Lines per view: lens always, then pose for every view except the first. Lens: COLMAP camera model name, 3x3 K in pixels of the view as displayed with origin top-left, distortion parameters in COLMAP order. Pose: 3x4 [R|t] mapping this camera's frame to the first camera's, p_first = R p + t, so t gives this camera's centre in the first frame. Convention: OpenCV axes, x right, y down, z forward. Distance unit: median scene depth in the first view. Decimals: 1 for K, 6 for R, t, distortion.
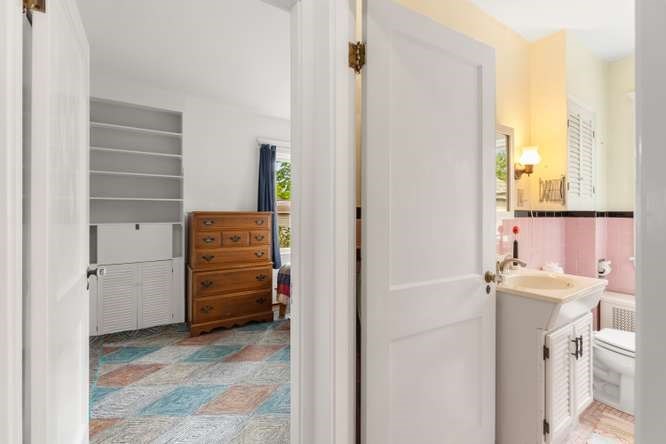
lens RADIAL K [[304.1, 0, 332.8], [0, 304.1, 212.7], [0, 0, 1]] dist [0.002385, -0.001756]
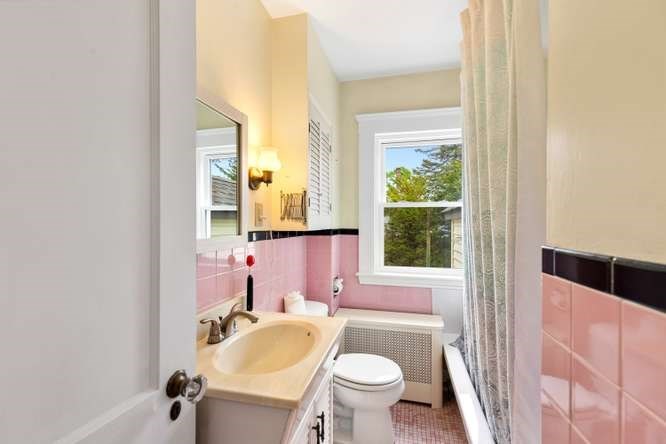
lens RADIAL K [[304.1, 0, 331.7], [0, 304.1, 222.6], [0, 0, 1]] dist [0.002385, -0.001756]
pose [[0.745260, 0.001496, 0.666772, 0.251232], [-0.002492, 0.999997, 0.000542, -0.030444], [-0.666769, -0.002066, 0.745261, 0.321172]]
